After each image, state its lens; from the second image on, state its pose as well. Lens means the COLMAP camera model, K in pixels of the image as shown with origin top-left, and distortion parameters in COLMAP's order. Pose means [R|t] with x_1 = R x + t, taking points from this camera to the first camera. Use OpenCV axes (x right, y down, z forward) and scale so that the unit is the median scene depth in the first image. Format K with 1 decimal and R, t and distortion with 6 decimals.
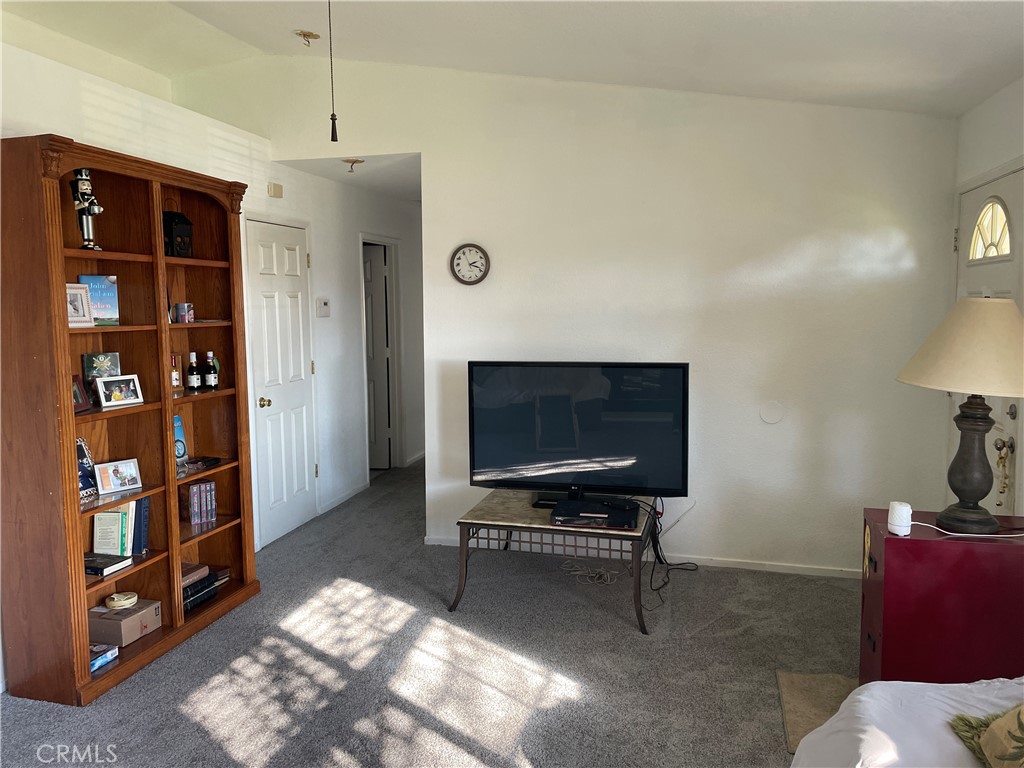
lens RADIAL K [[769.1, 0, 514.3], [0, 769.1, 373.7], [0, 0, 1]] dist [0.089351, -0.114411]
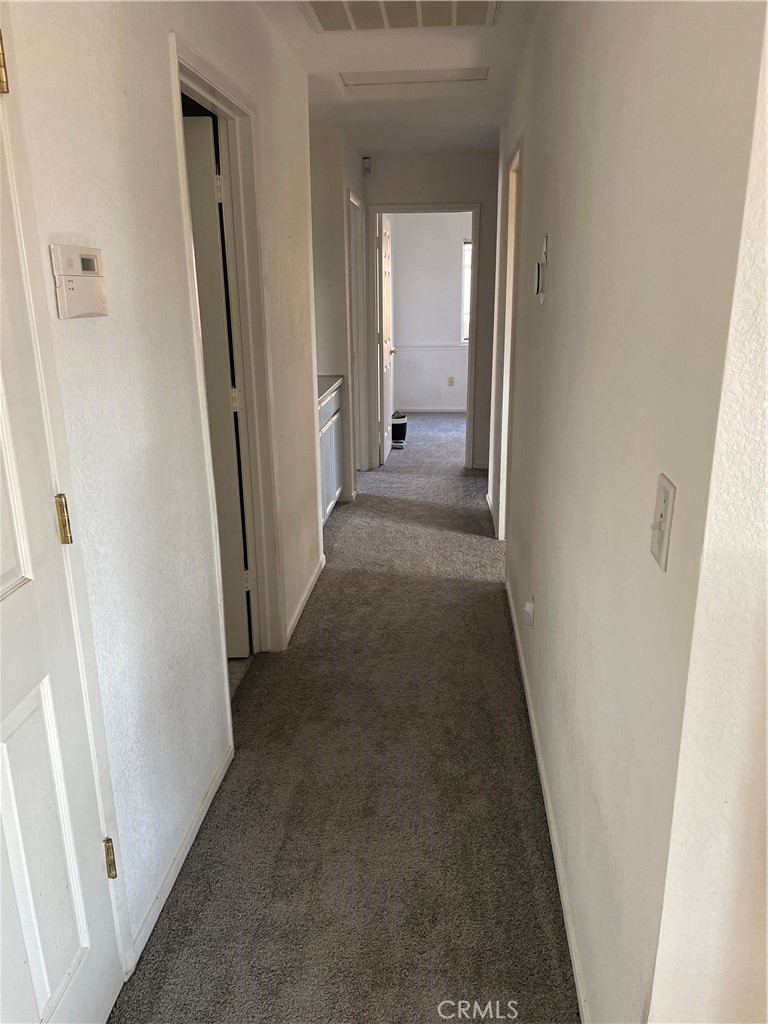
lens RADIAL K [[769.1, 0, 384.0], [0, 769.1, 512.0], [0, 0, 1]] dist [0.089351, -0.114411]
pose [[0.987118, -0.050061, 0.151961, -0.184677], [0.020978, 0.982087, 0.187256, -0.054046], [-0.158613, -0.181656, 0.970486, 0.694935]]
